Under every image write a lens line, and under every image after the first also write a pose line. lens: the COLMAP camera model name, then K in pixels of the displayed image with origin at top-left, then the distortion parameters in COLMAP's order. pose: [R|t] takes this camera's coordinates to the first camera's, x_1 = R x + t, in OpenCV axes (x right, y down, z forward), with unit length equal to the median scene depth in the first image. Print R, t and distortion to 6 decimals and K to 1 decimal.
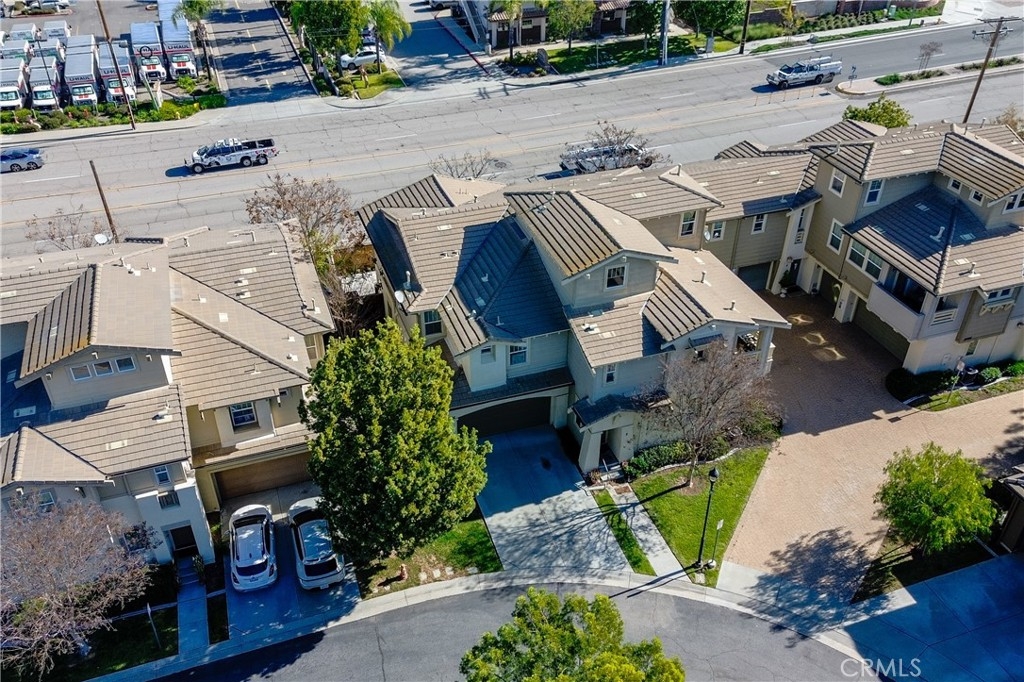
lens RADIAL K [[860.0, 0, 512.1], [0, 860.0, 344.4], [0, 0, 1]] dist [0.065788, -0.051065]
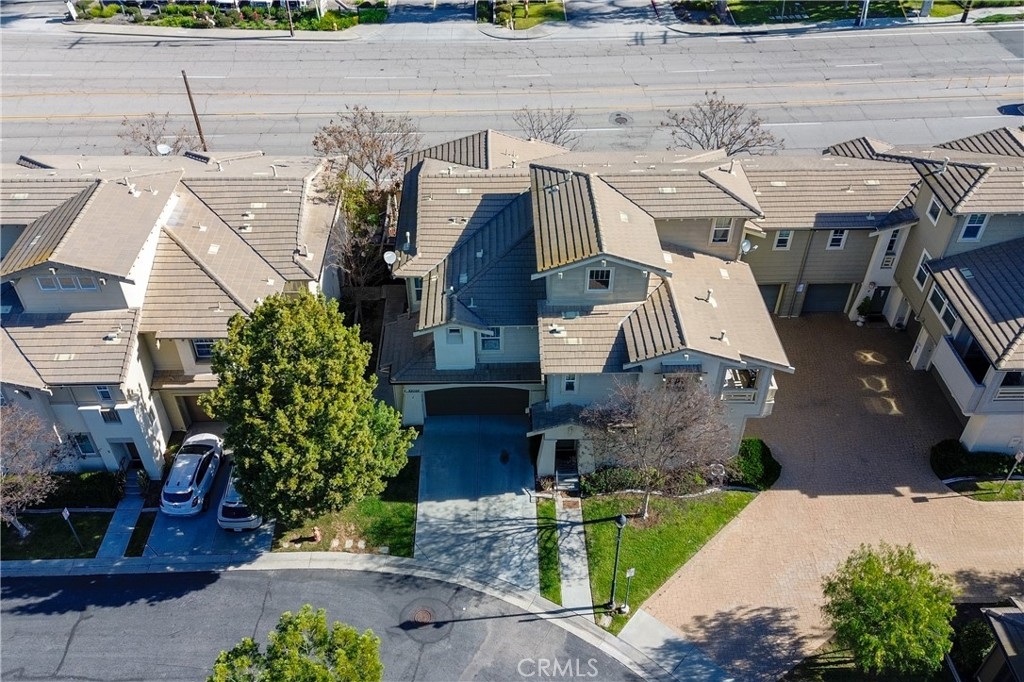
lens RADIAL K [[860.0, 0, 516.1], [0, 860.0, 337.2], [0, 0, 1]] dist [0.065788, -0.051065]
pose [[0.950932, 0.198218, -0.237568, 0.255469], [-0.178522, 0.978639, 0.101958, -0.092550], [0.252703, -0.054544, 0.966005, 0.091168]]
